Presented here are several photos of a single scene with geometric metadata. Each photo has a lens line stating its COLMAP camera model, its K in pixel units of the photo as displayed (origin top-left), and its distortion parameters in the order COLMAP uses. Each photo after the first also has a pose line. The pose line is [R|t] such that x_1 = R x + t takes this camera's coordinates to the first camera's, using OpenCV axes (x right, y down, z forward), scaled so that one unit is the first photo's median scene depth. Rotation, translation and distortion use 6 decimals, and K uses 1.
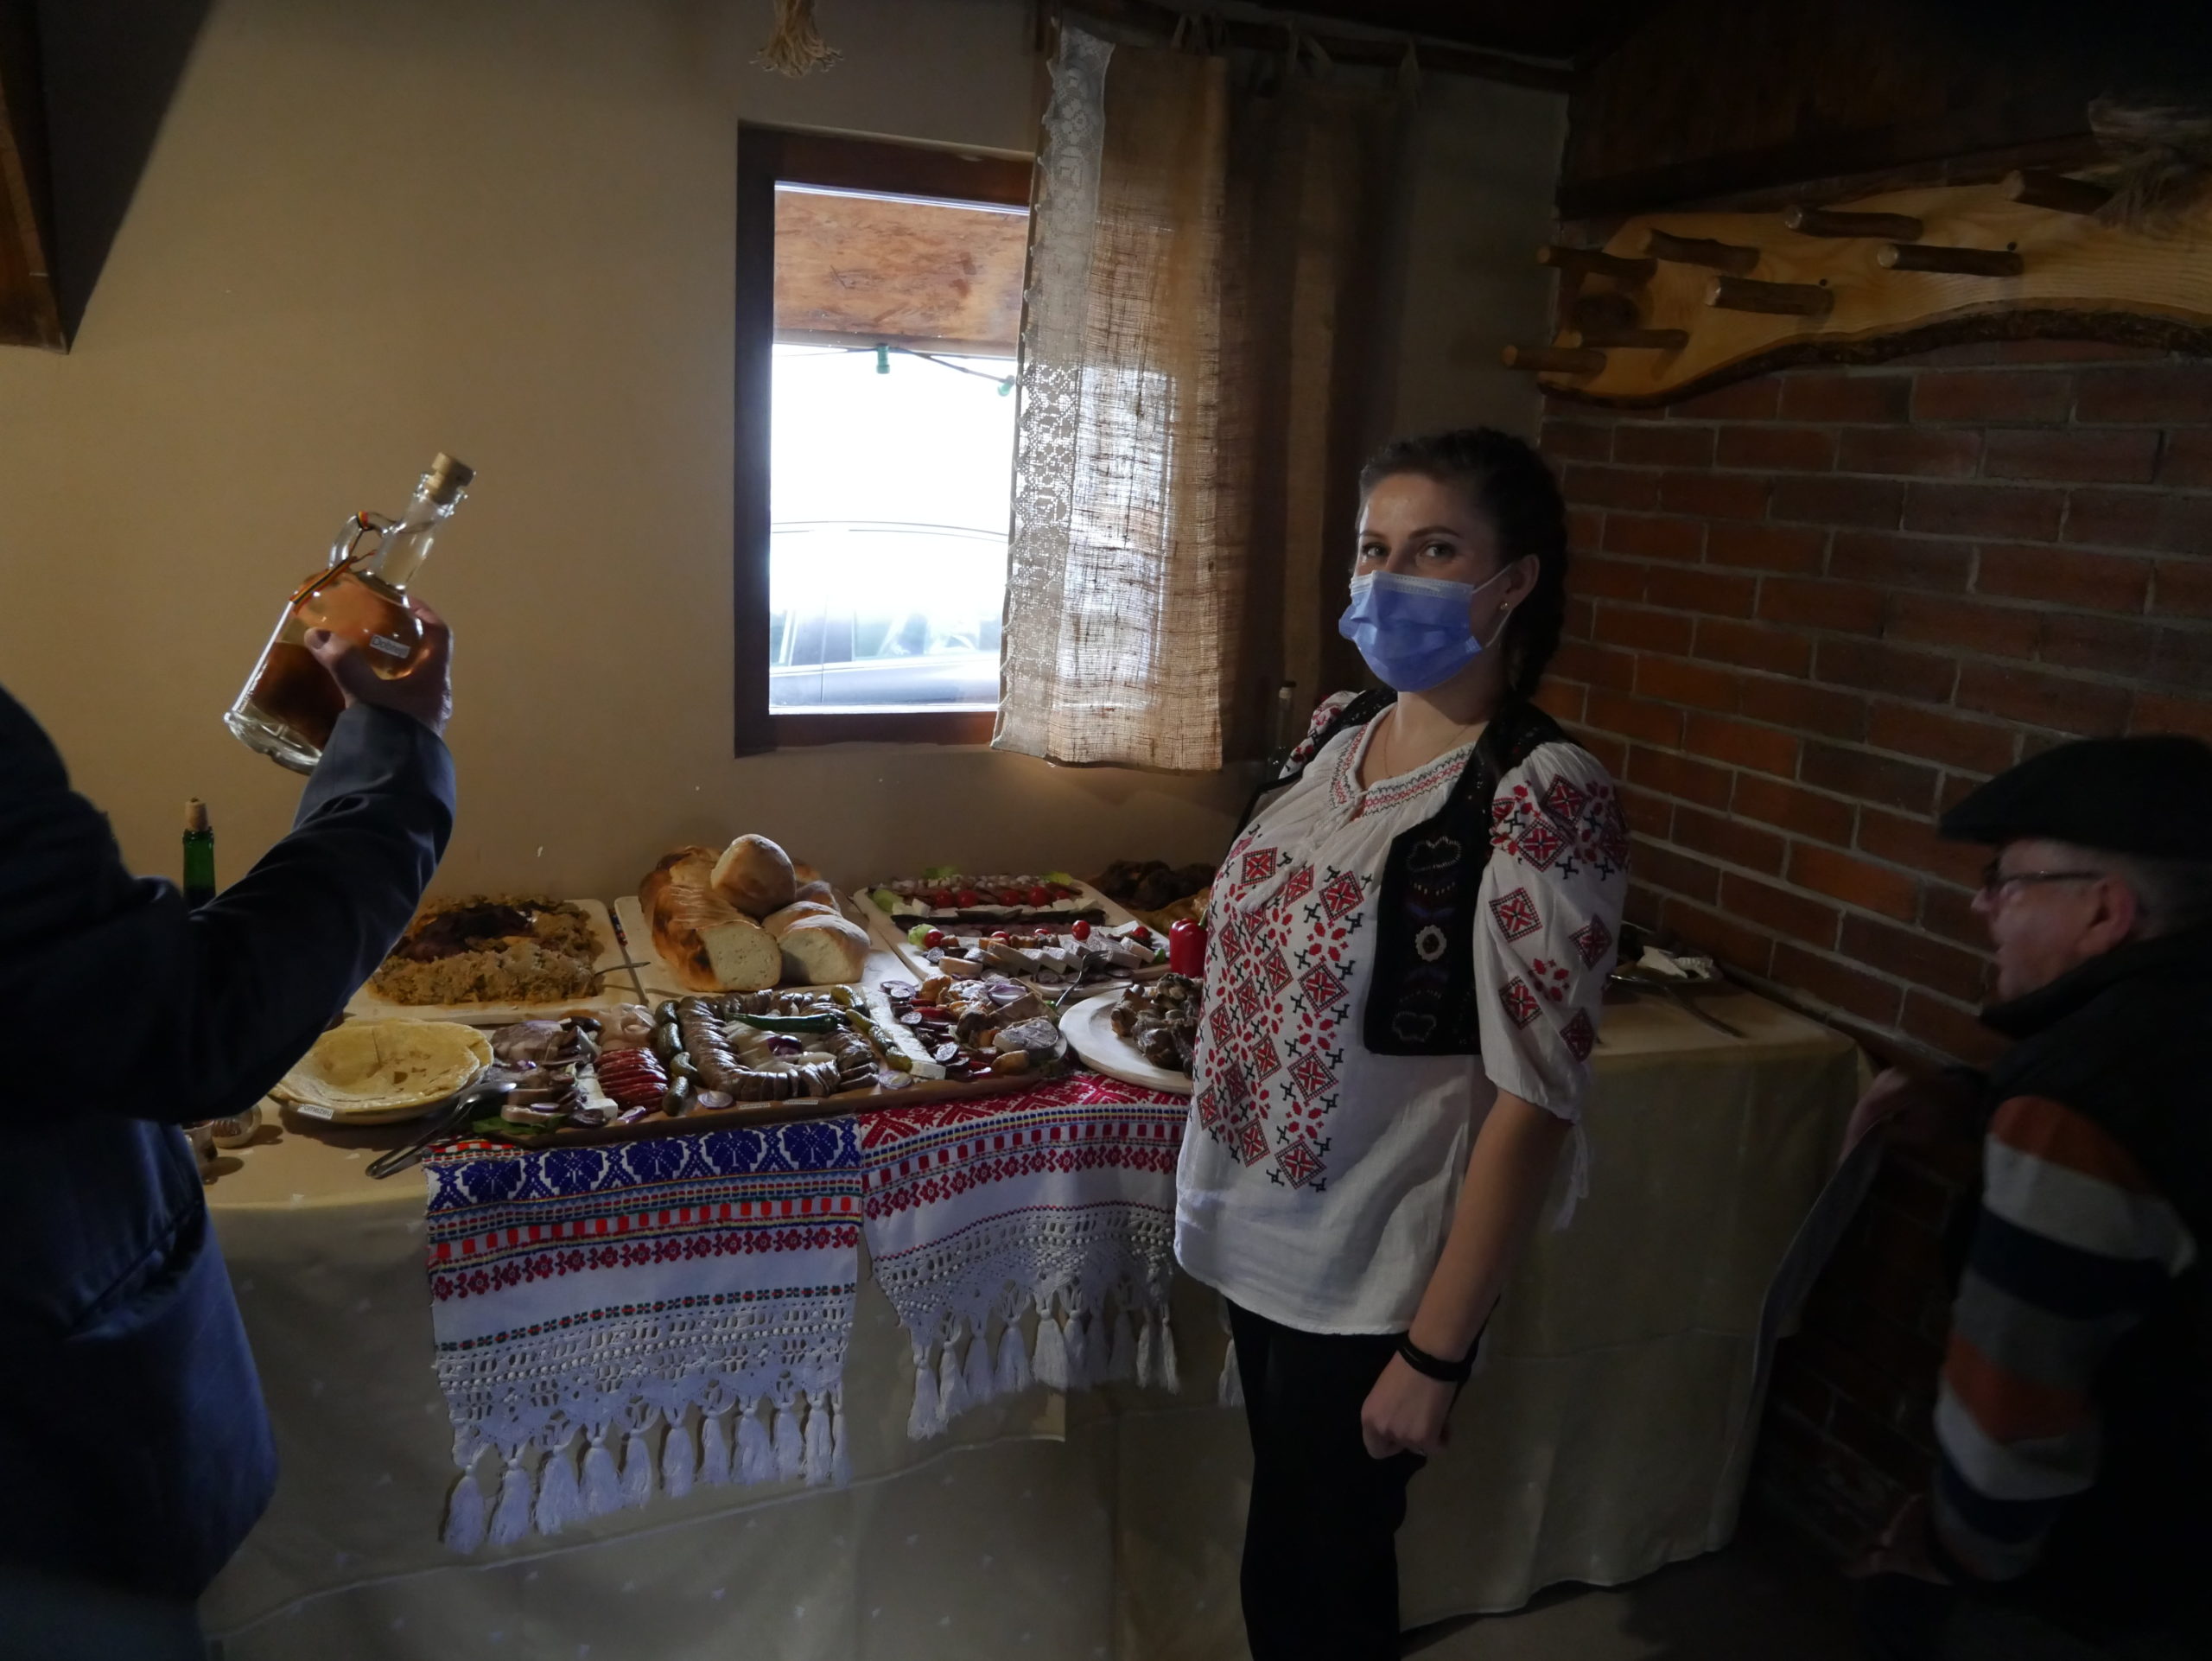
lens RADIAL K [[1640.4, 0, 1099.9], [0, 1640.4, 842.7], [0, 0, 1]] dist [-0.047075, 0.021444]
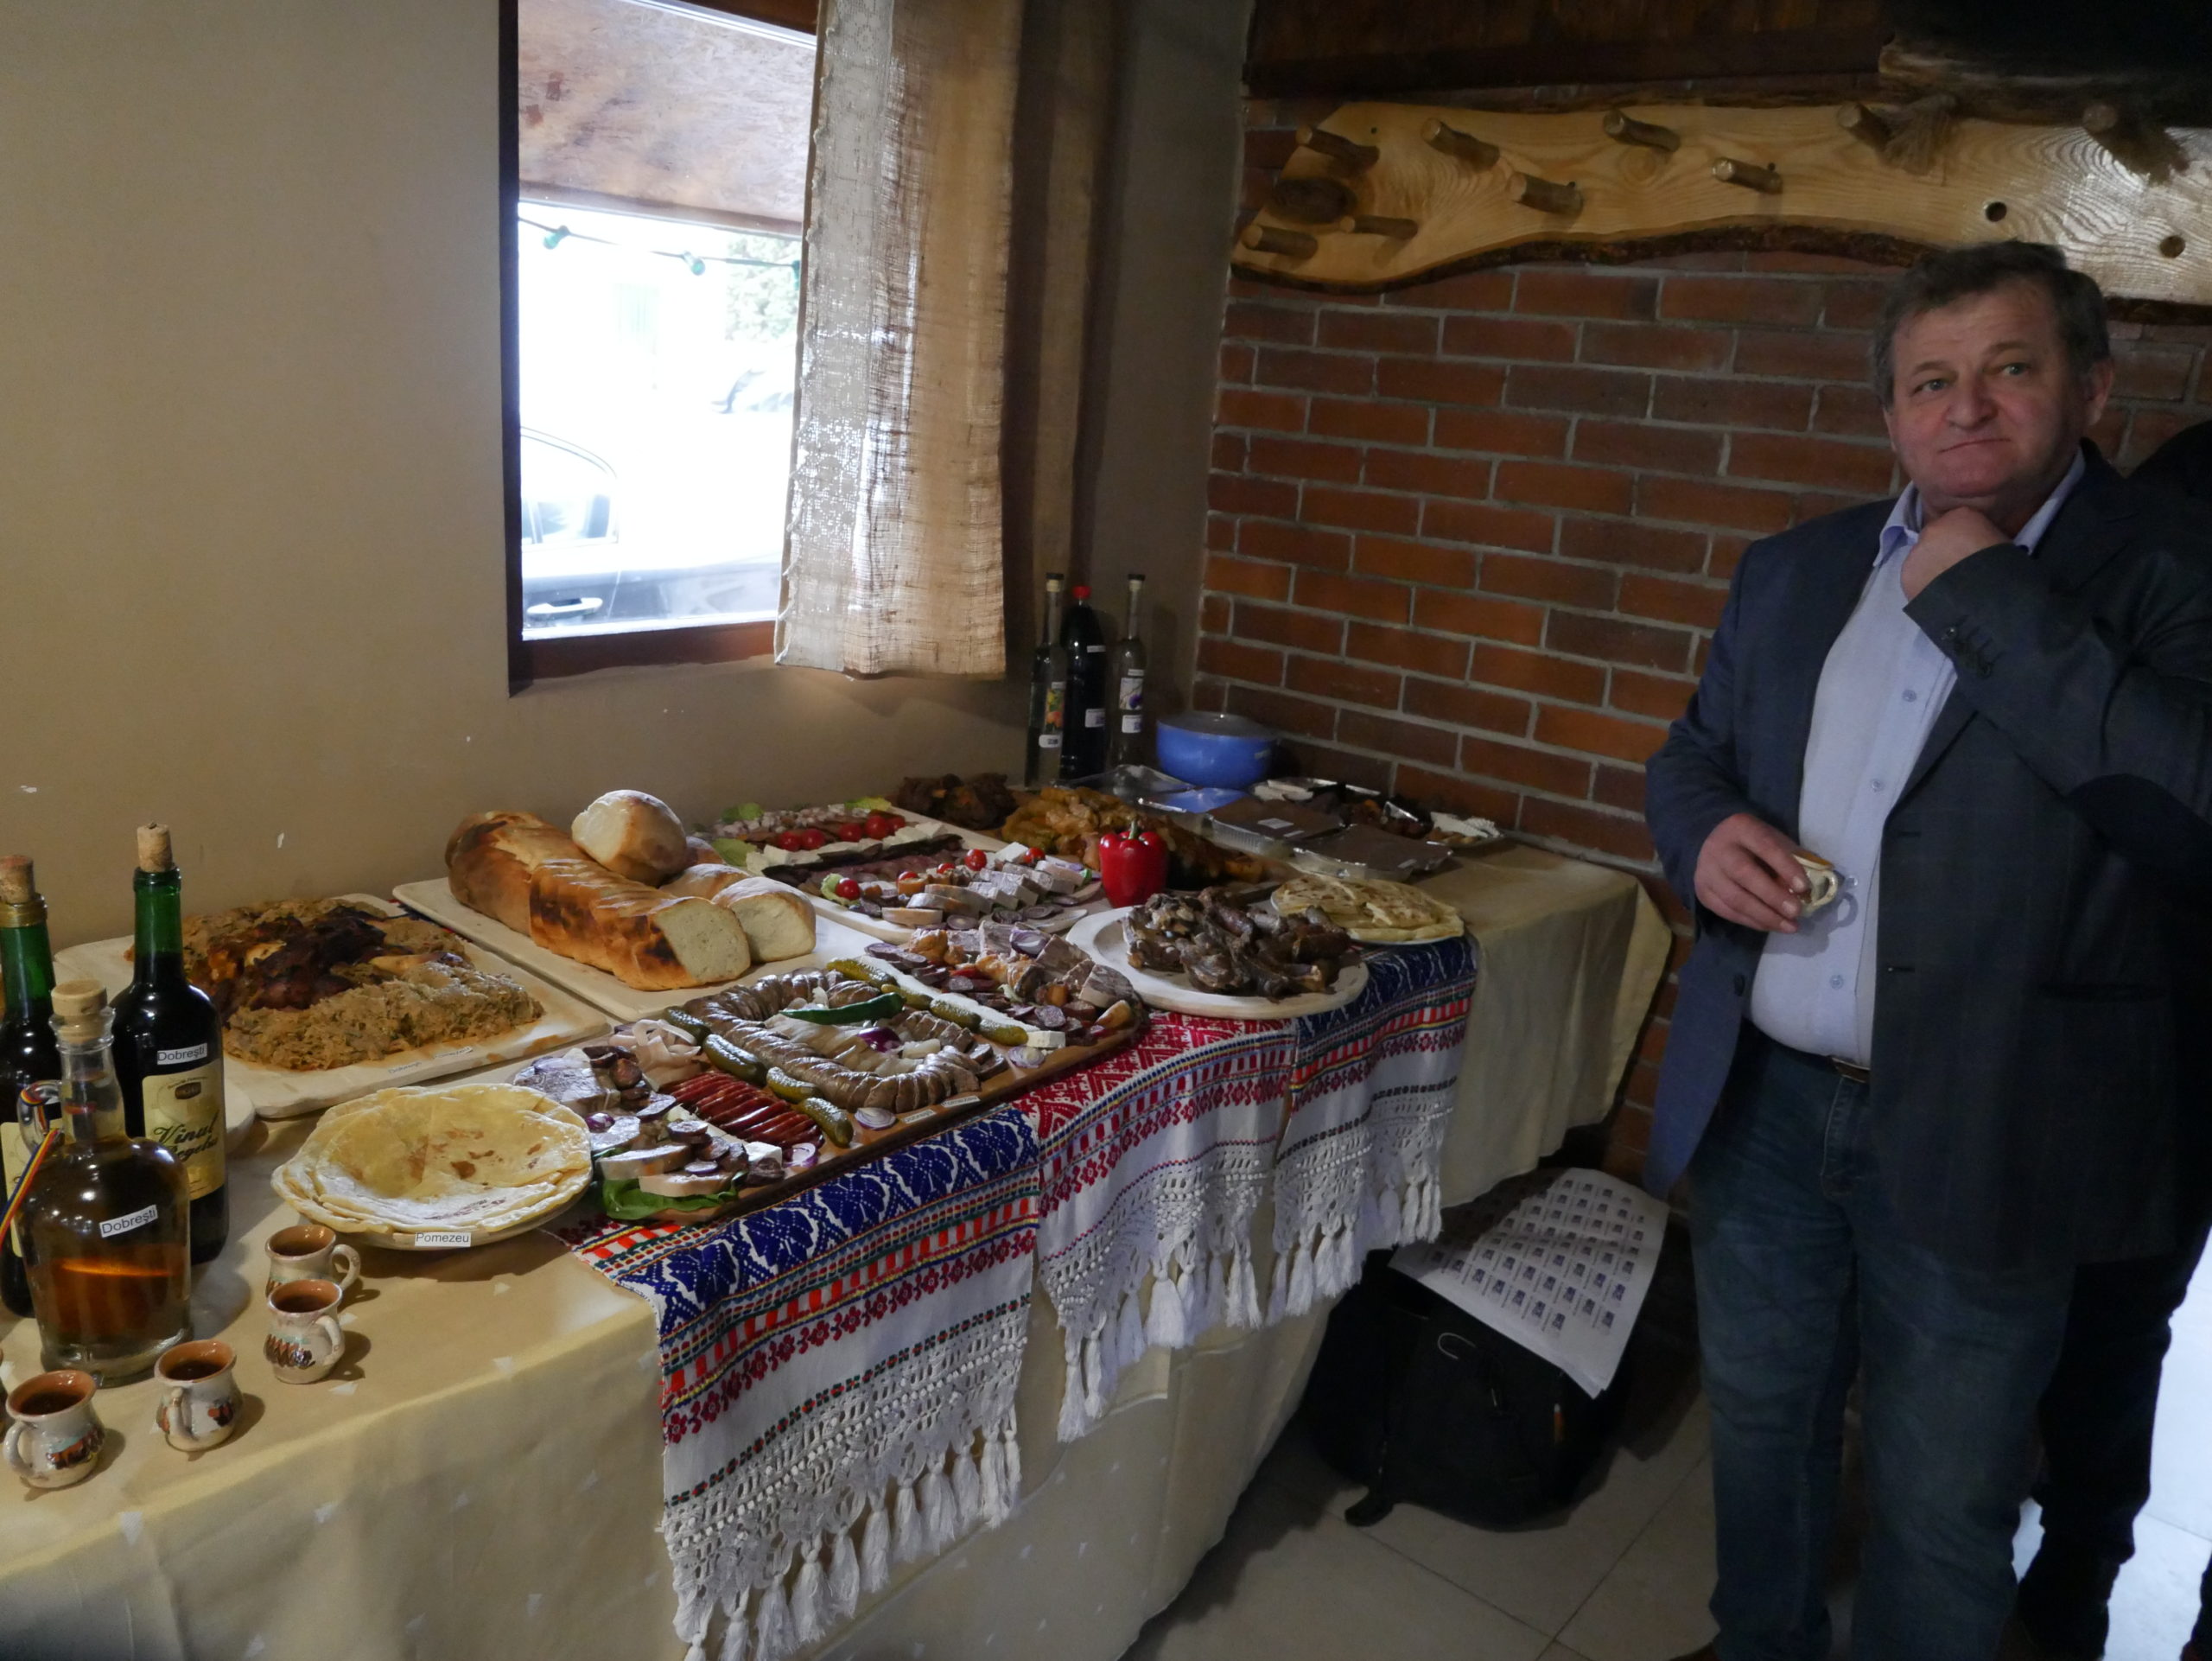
lens RADIAL K [[1640.4, 0, 1099.9], [0, 1640.4, 842.7], [0, 0, 1]] dist [-0.047075, 0.021444]
pose [[0.882851, -0.112609, 0.455953, -0.433515], [0.077377, 0.992438, 0.095284, -0.044443], [-0.463235, -0.048841, 0.884889, 0.193990]]
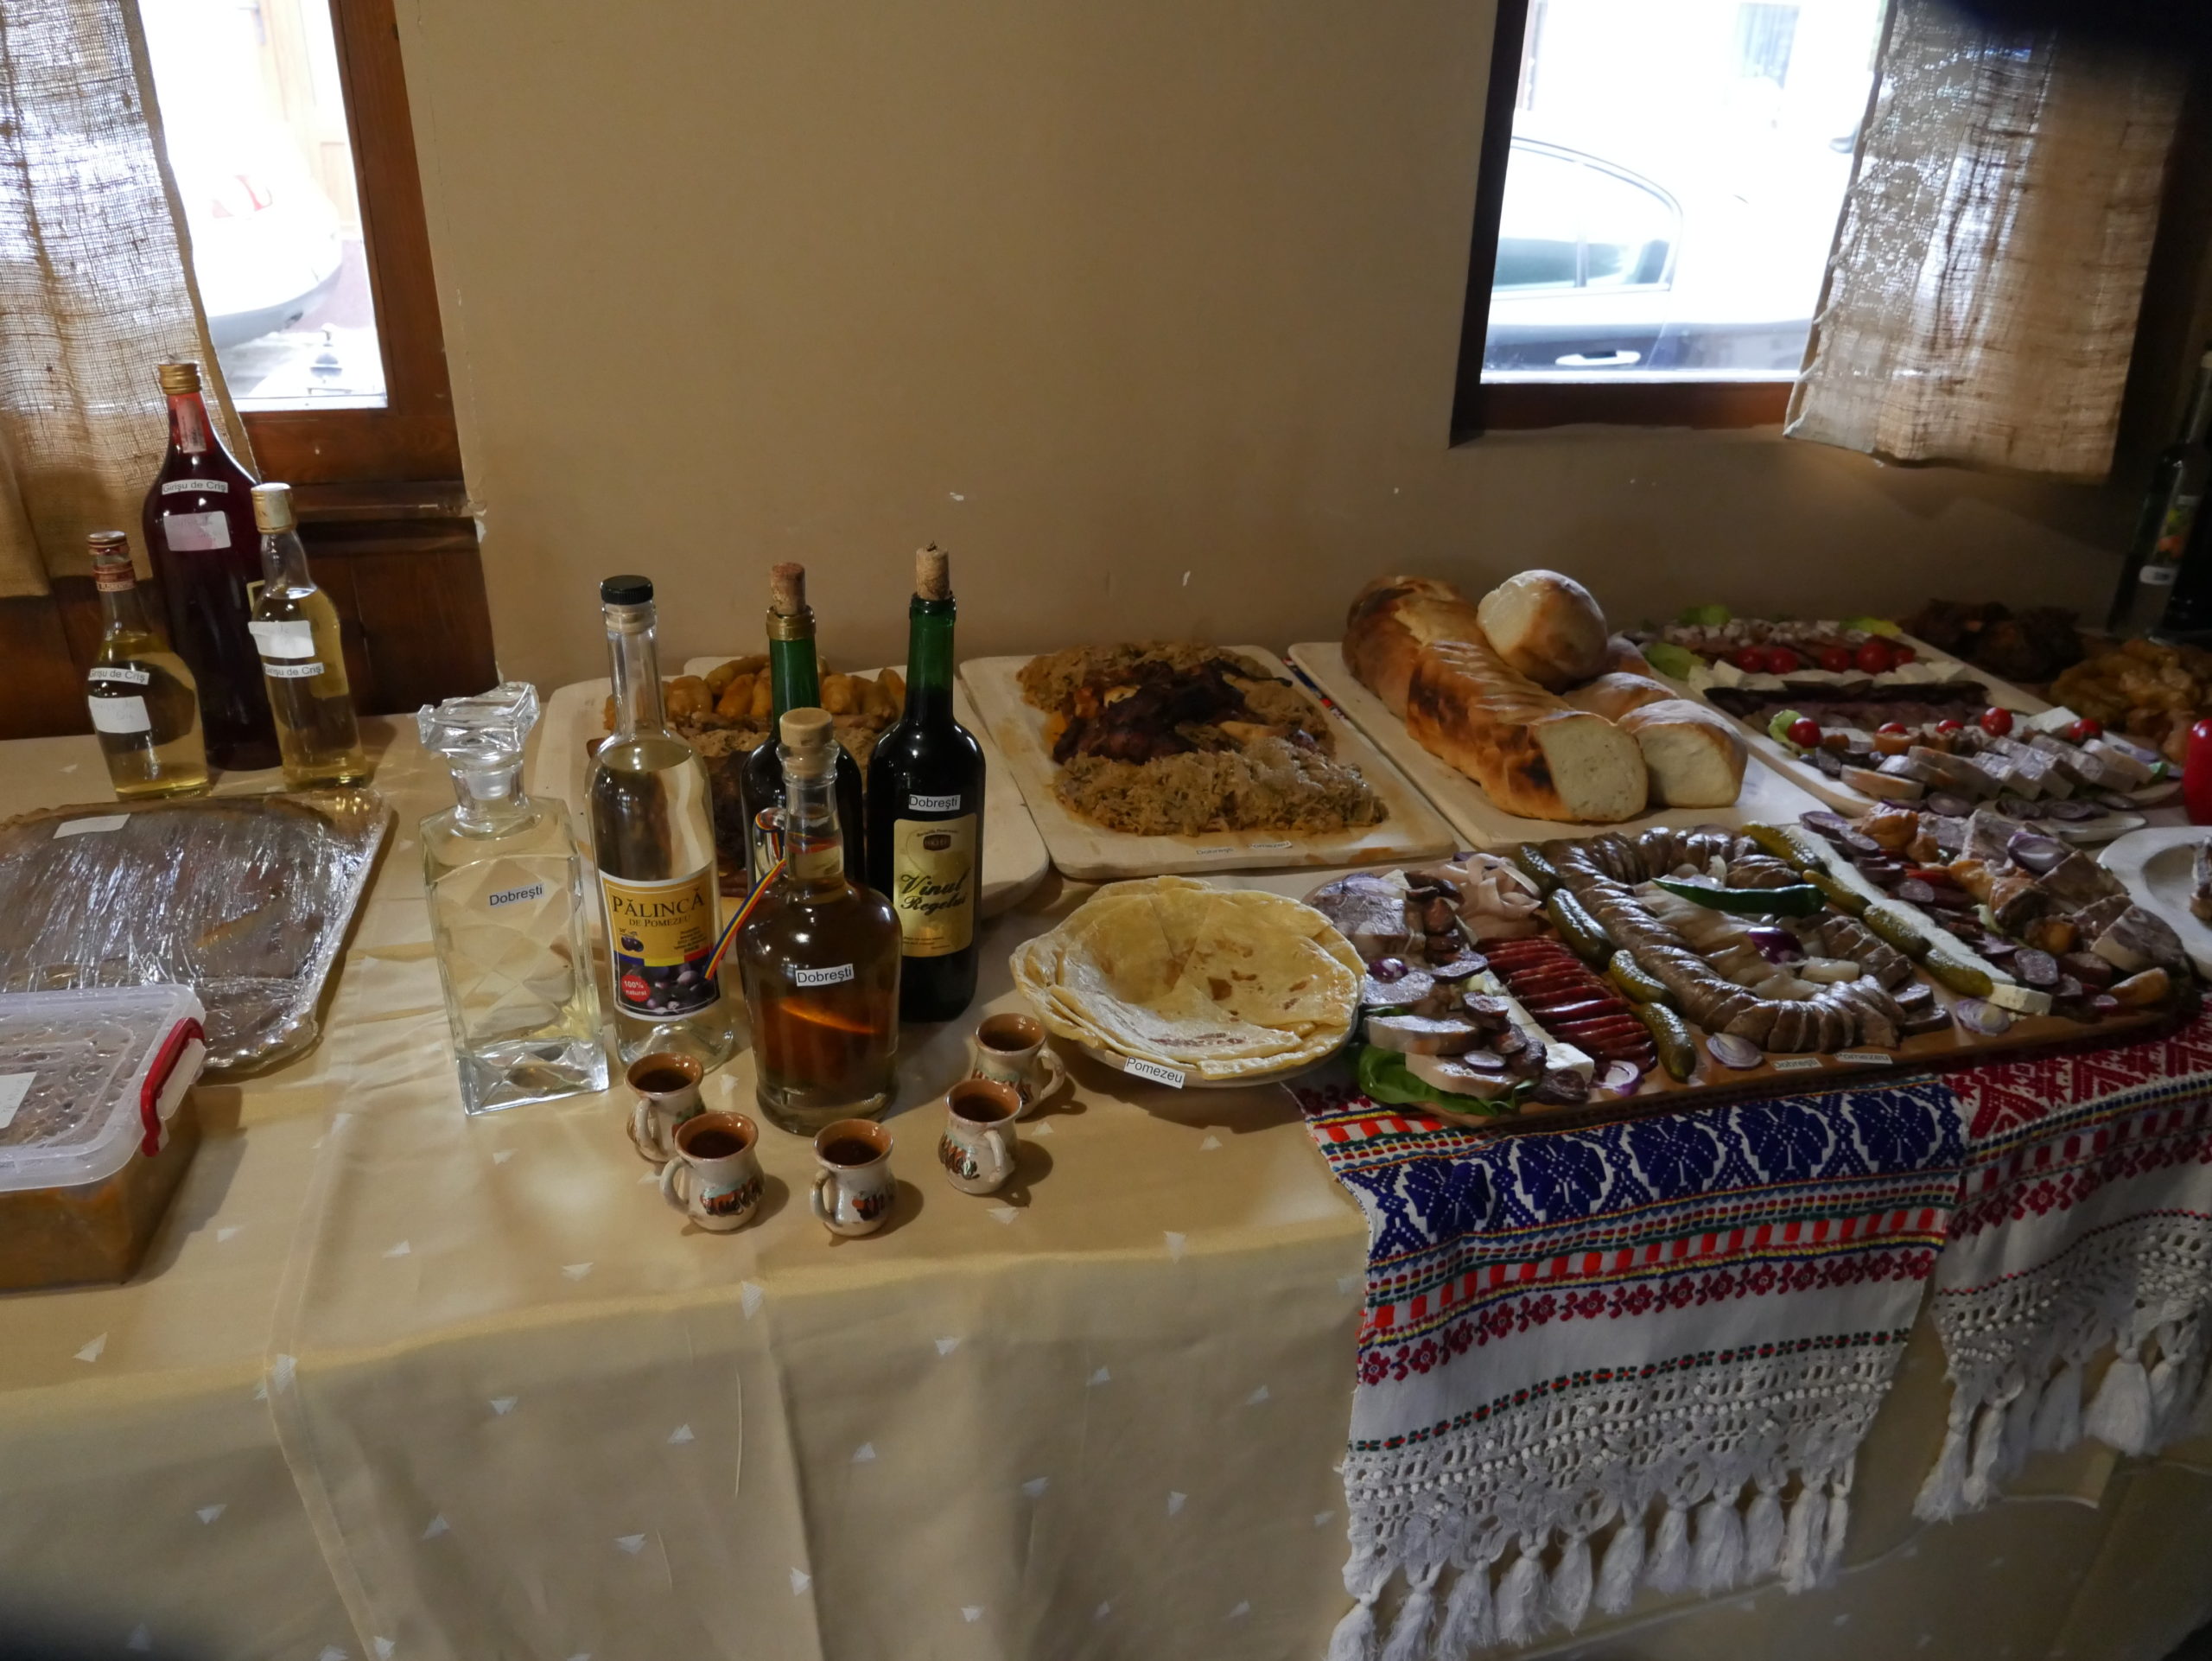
lens RADIAL K [[1644.2, 0, 1110.5], [0, 1644.2, 838.6], [0, 0, 1]] dist [-0.042493, 0.023972]
pose [[0.990826, 0.044782, -0.127509, -0.344265], [-0.017129, 0.977508, 0.210203, -0.042043], [0.134055, -0.206090, 0.969307, 0.335056]]
